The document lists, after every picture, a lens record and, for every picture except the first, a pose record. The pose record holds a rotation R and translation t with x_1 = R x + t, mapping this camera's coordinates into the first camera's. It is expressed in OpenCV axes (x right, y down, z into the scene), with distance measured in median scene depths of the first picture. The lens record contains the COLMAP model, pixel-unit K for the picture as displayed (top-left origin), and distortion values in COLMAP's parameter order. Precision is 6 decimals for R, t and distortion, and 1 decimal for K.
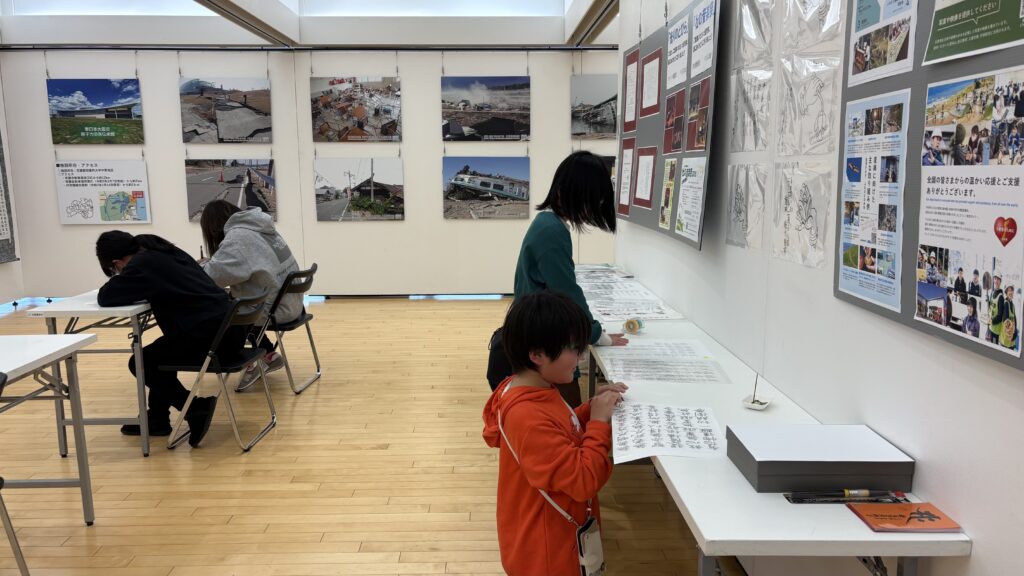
lens RADIAL K [[775.3, 0, 500.0], [0, 775.3, 295.0], [0, 0, 1]] dist [0.038839, -0.027889]
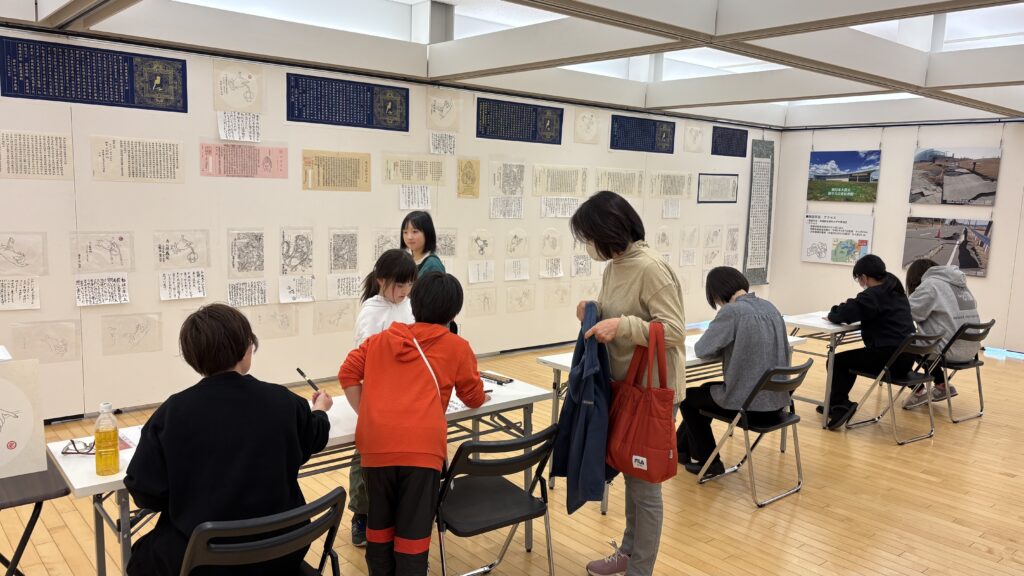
lens RADIAL K [[775.3, 0, 505.5], [0, 775.3, 291.5], [0, 0, 1]] dist [0.038839, -0.027889]
pose [[0.637004, 0.129434, -0.759916, 0.120786], [-0.166519, 0.985632, 0.028294, 0.004909], [0.752660, 0.108517, 0.649405, -0.211191]]
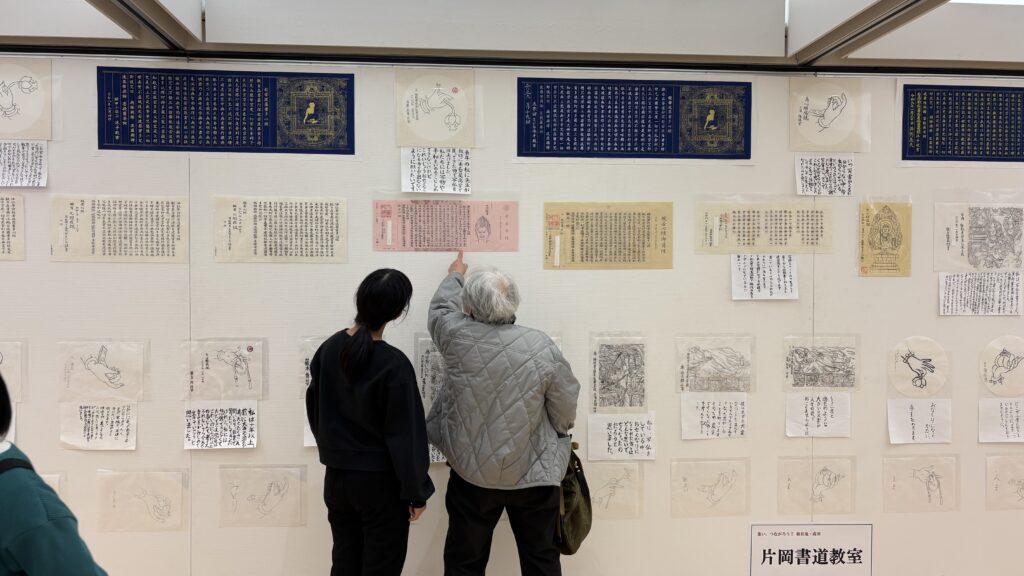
lens RADIAL K [[775.3, 0, 506.0], [0, 775.3, 288.5], [0, 0, 1]] dist [0.038839, -0.027889]
pose [[0.069290, 0.024019, -0.997307, -0.160244], [-0.170769, 0.985240, 0.011864, -0.029932], [0.982872, 0.169487, 0.072369, 0.079429]]
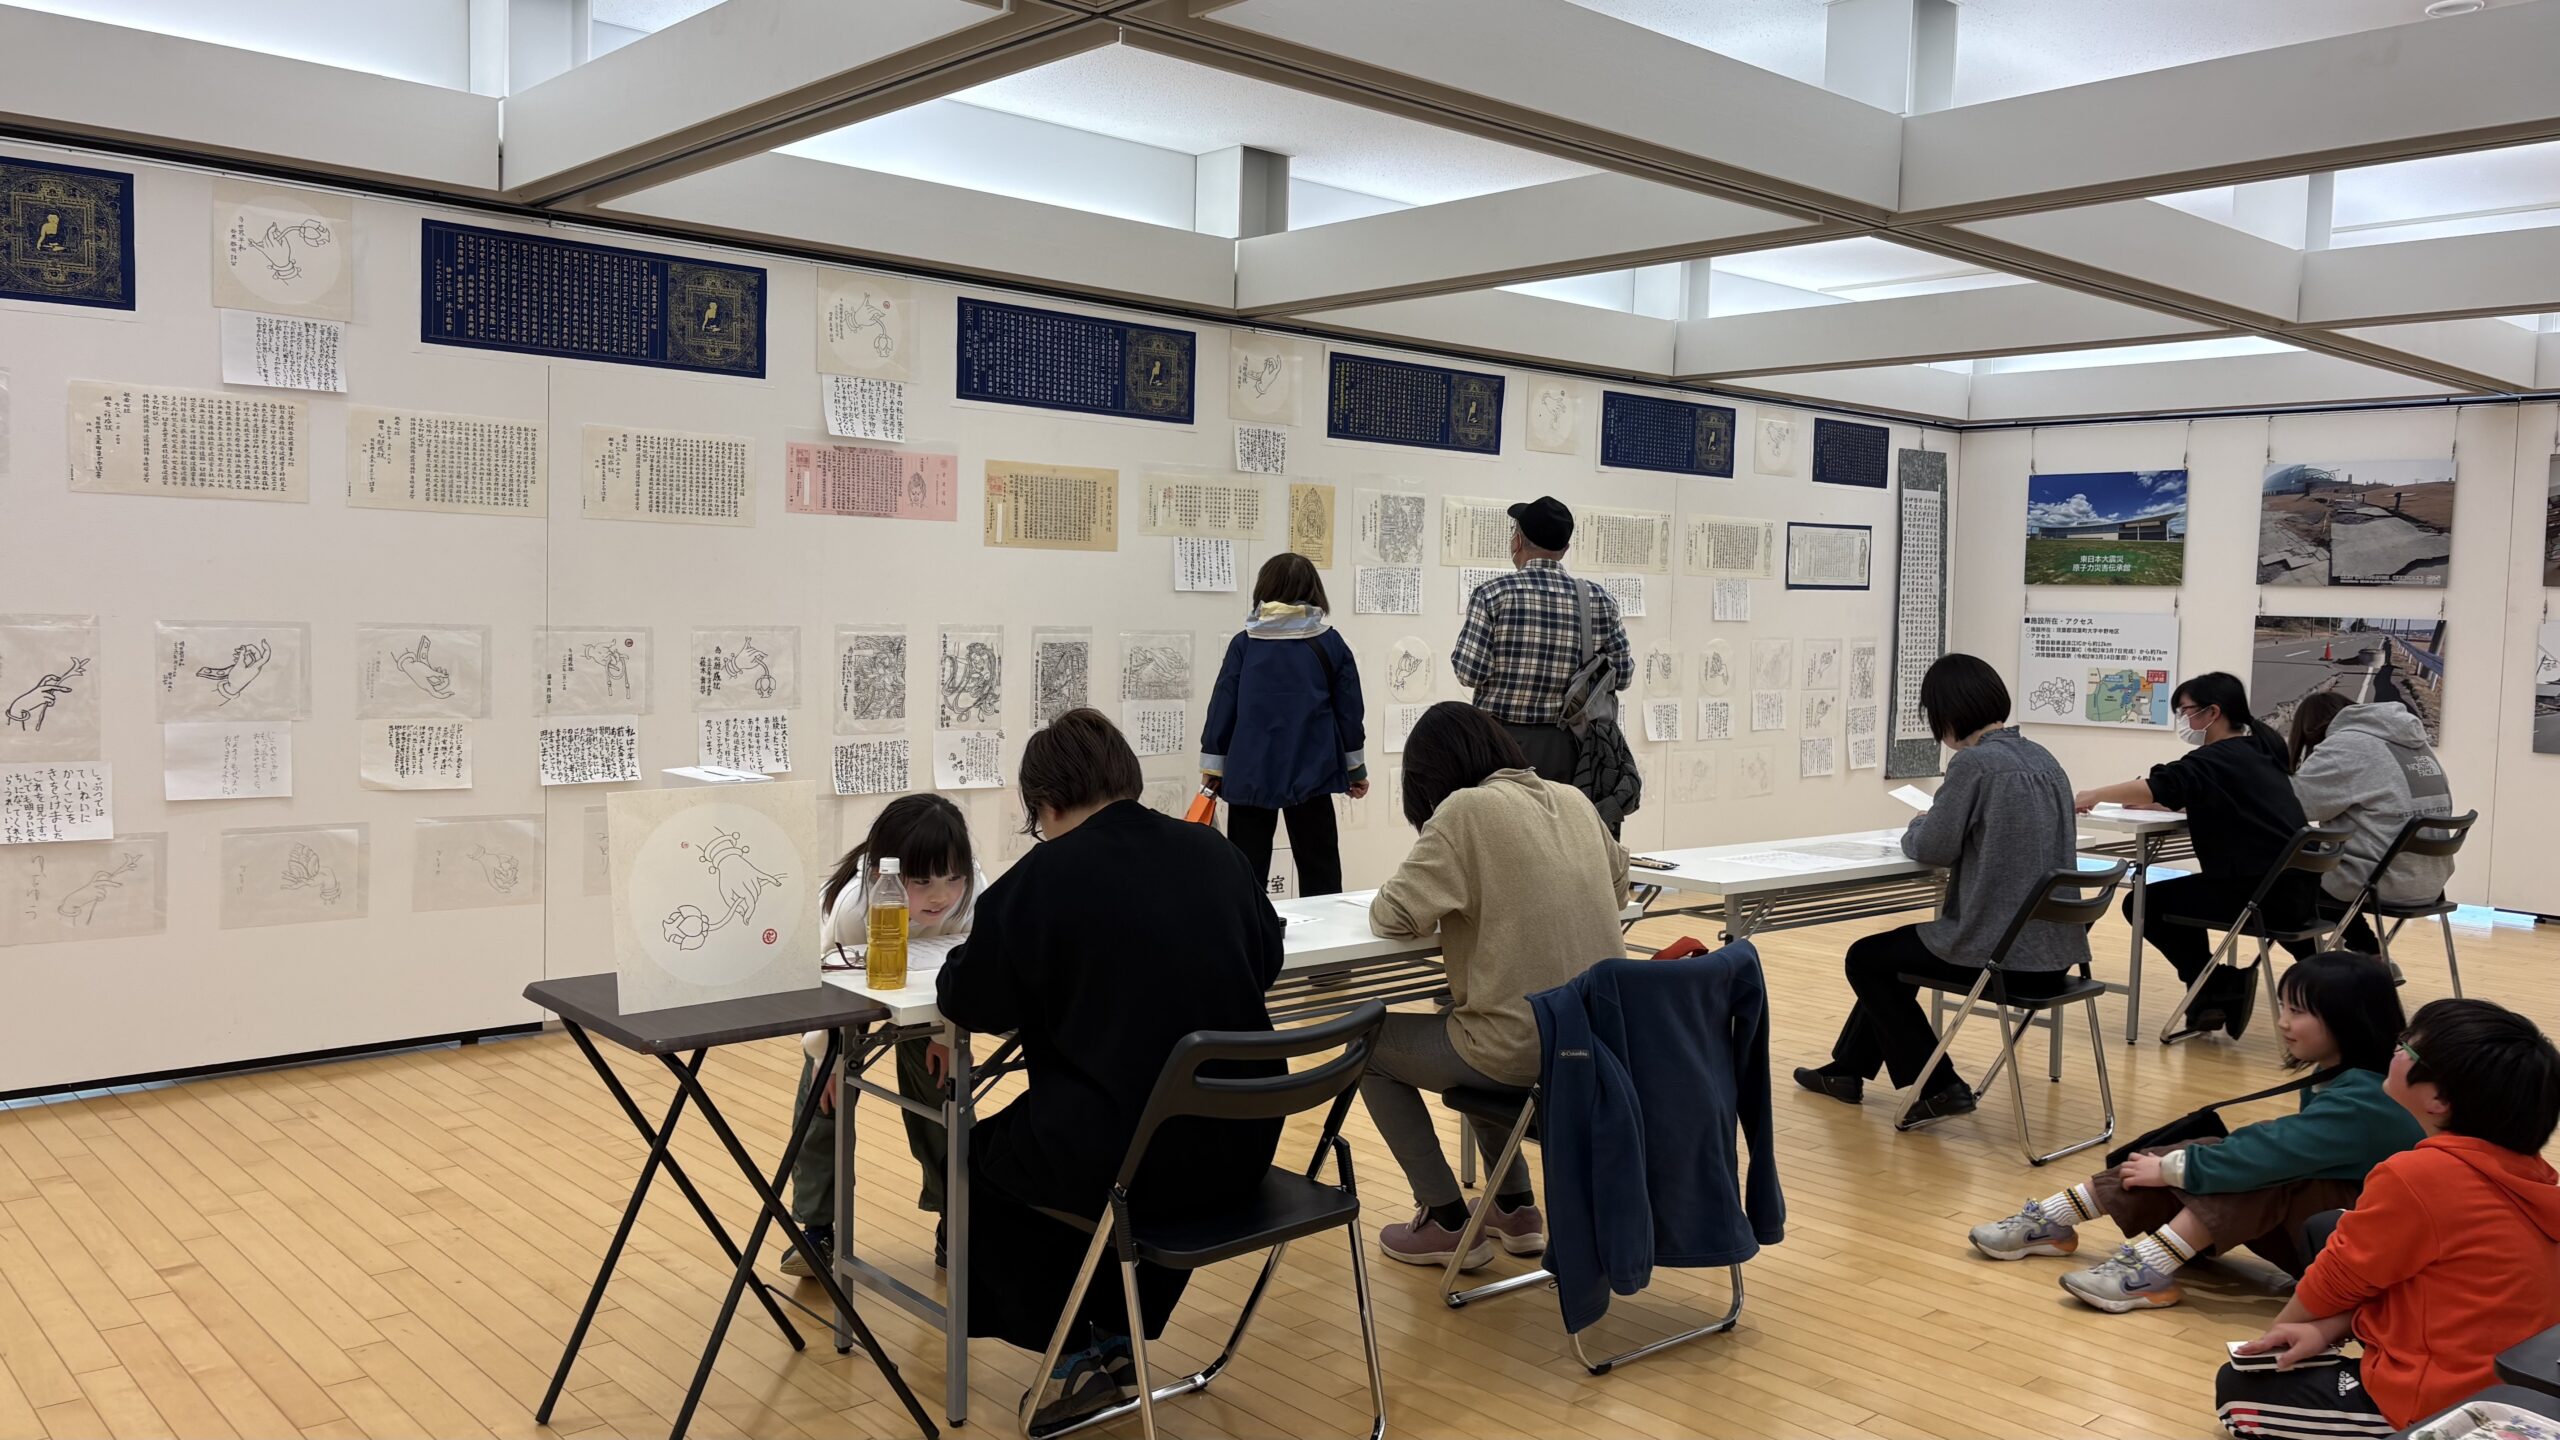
lens RADIAL K [[1938.2, 0, 1265.0], [0, 1938.2, 696.9], [0, 0, 1]] dist [0.038839, -0.027889]
pose [[0.656405, 0.061146, -0.751927, 0.152883], [-0.156985, 0.985963, -0.056864, 0.060905], [0.737895, 0.155367, 0.656789, -0.353512]]
